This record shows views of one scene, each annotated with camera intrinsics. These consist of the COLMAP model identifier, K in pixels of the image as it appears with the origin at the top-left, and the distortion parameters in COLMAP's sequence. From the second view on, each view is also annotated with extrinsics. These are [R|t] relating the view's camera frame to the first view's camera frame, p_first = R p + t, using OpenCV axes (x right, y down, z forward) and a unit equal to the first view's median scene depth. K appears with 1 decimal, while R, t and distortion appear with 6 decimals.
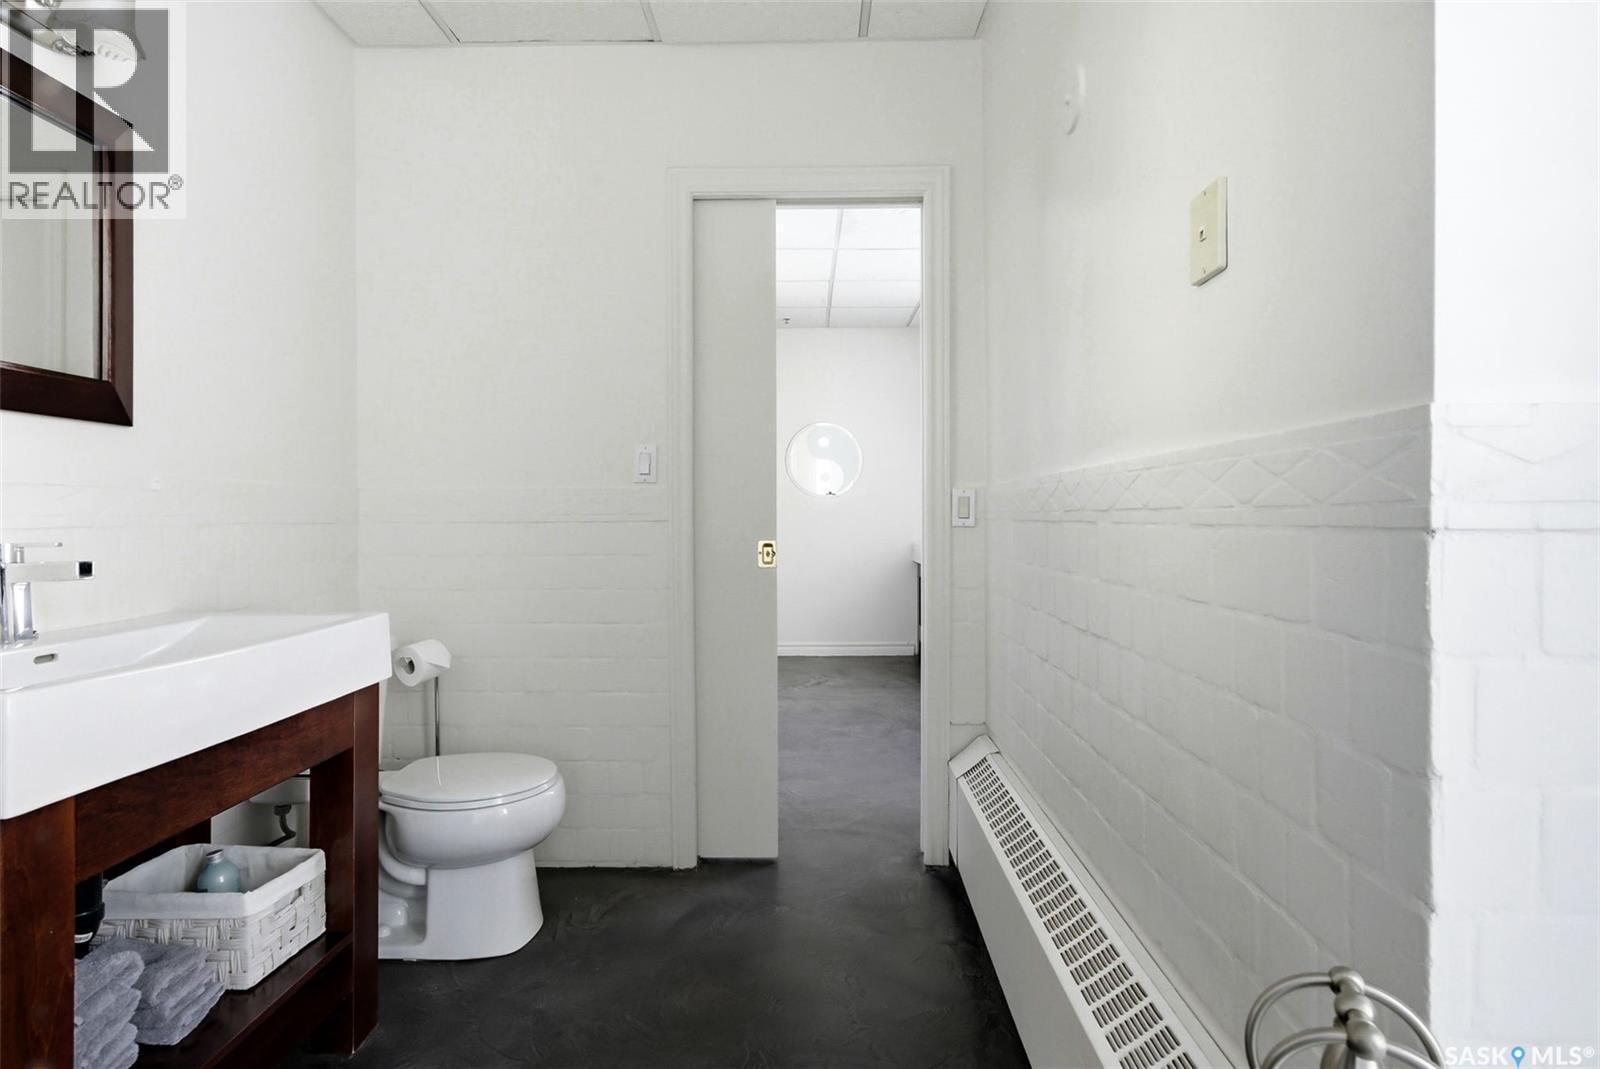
lens RADIAL K [[818.7, 0, 801.1], [0, 818.7, 529.9], [0, 0, 1]] dist [-0.006648, 0.004724]
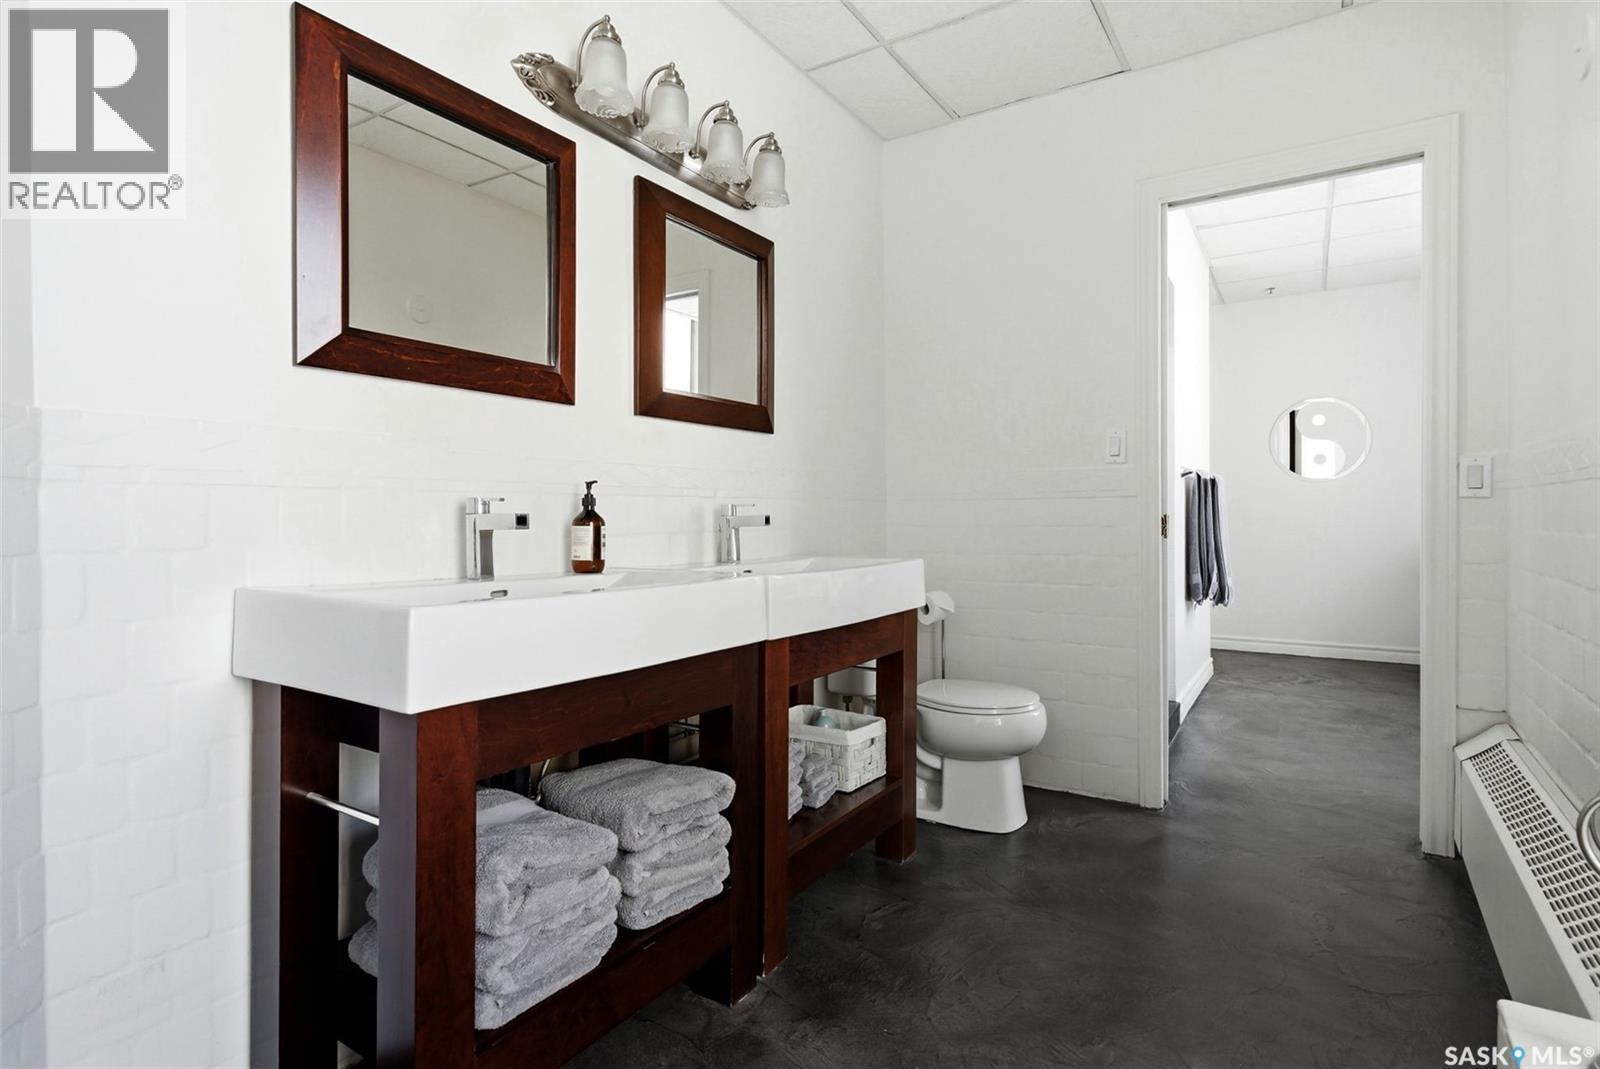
lens RADIAL K [[818.7, 0, 795.8], [0, 818.7, 524.6], [0, 0, 1]] dist [-0.006648, 0.004724]
pose [[0.852376, 0.002163, -0.522925, 0.033561], [-0.002072, 0.999998, 0.000758, 0.036893], [0.522926, 0.000438, 0.852378, -0.260226]]
